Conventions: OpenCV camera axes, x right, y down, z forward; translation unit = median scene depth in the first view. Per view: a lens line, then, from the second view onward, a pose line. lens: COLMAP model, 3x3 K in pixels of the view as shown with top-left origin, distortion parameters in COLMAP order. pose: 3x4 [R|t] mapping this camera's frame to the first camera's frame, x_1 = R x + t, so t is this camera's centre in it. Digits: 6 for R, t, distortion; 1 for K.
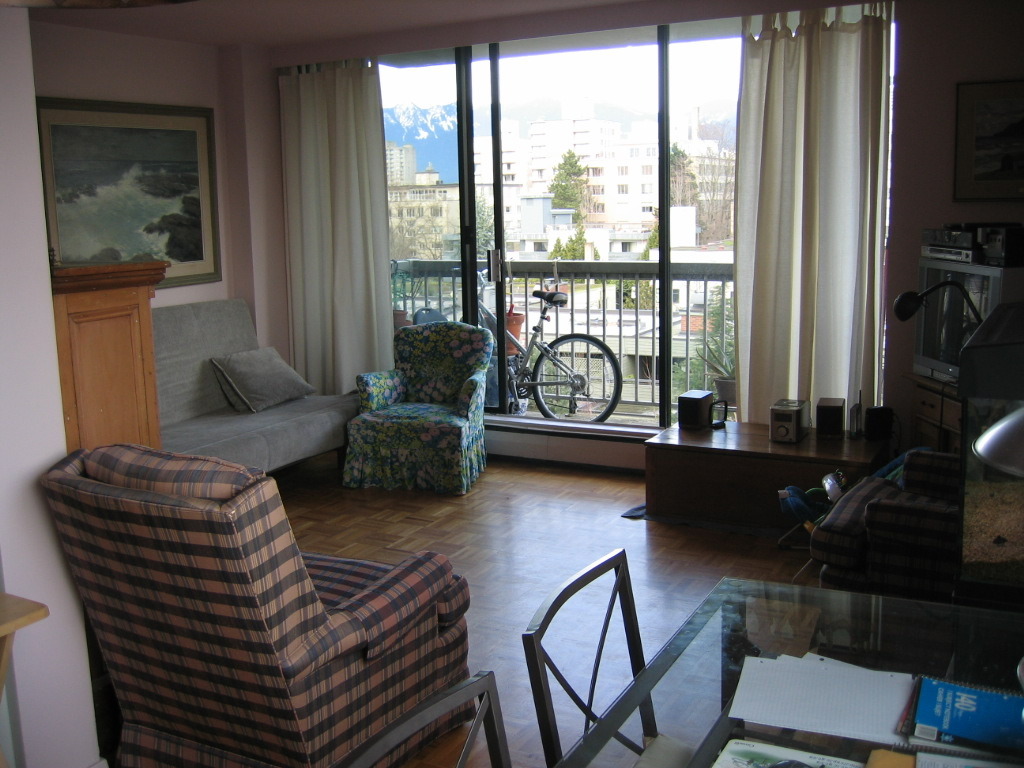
lens RADIAL K [[1049.9, 0, 511.3], [0, 1049.9, 377.4], [0, 0, 1]] dist [-0.083045, 0.000000]
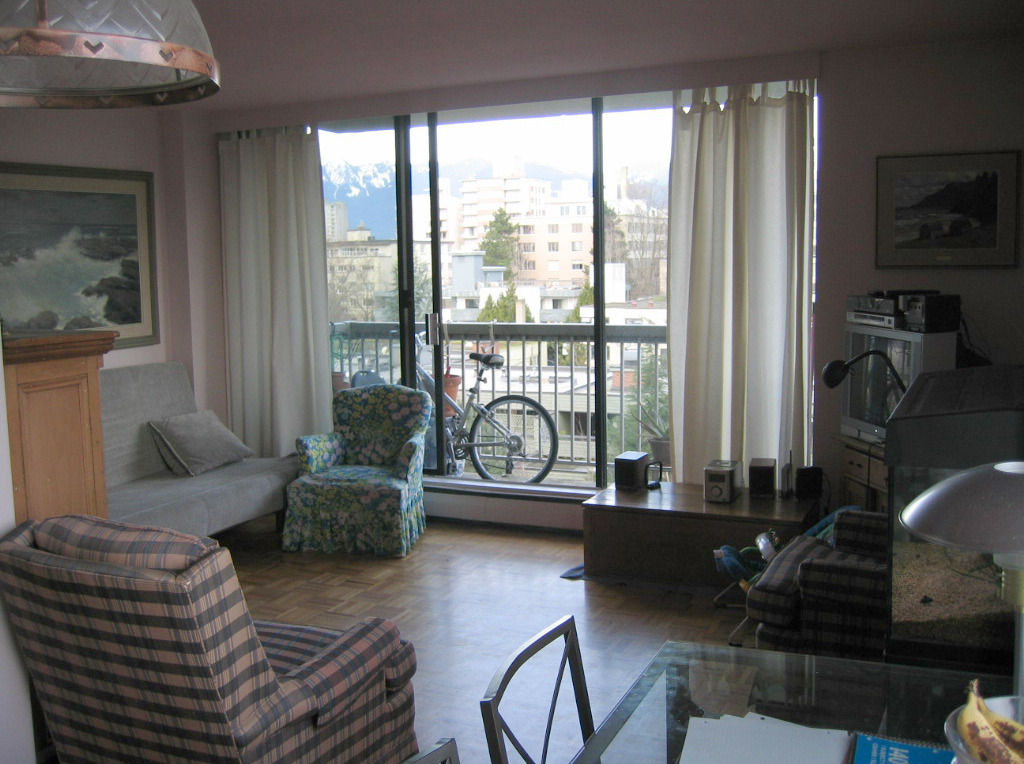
lens RADIAL K [[1049.9, 0, 513.5], [0, 1049.9, 376.1], [0, 0, 1]] dist [-0.083045, 0.000000]
pose [[0.997748, -0.001740, 0.067056, -0.006949], [0.005410, 0.998494, -0.054602, -0.005780], [-0.066860, 0.054842, 0.996254, -0.015049]]
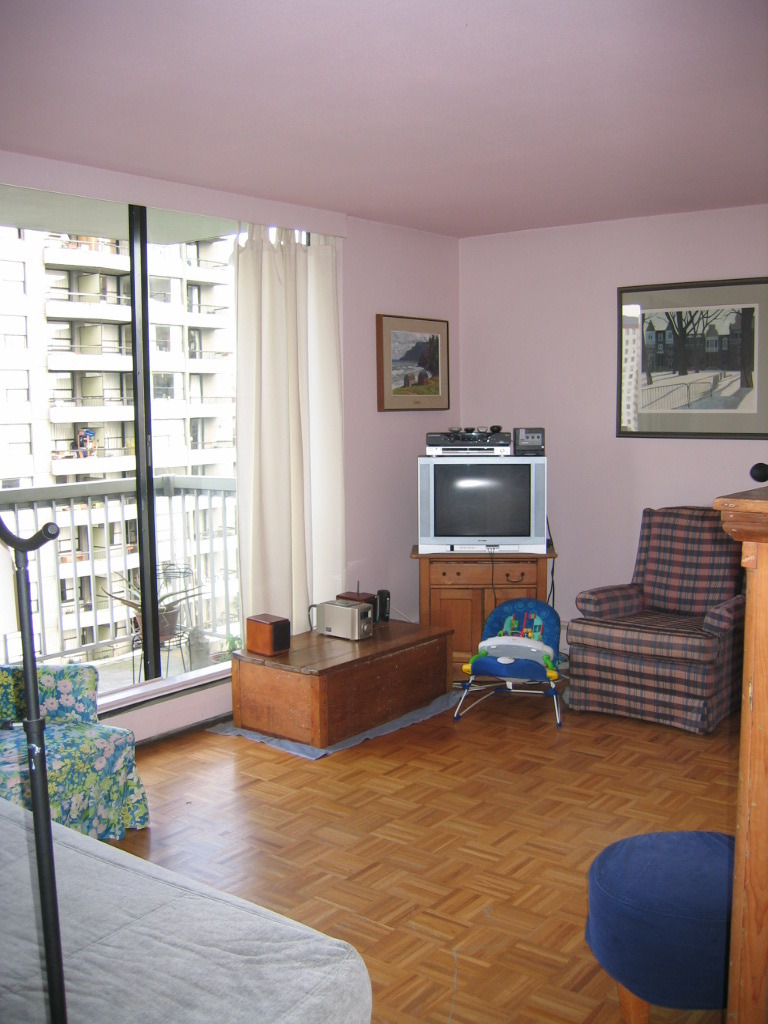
lens RADIAL K [[1049.9, 0, 383.6], [0, 1049.9, 512.4], [0, 0, 1]] dist [-0.083045, 0.000000]
pose [[0.150996, -0.073654, 0.985787, -0.670805], [0.166947, 0.984796, 0.048008, -0.096365], [-0.974335, 0.157325, 0.160997, 0.698145]]
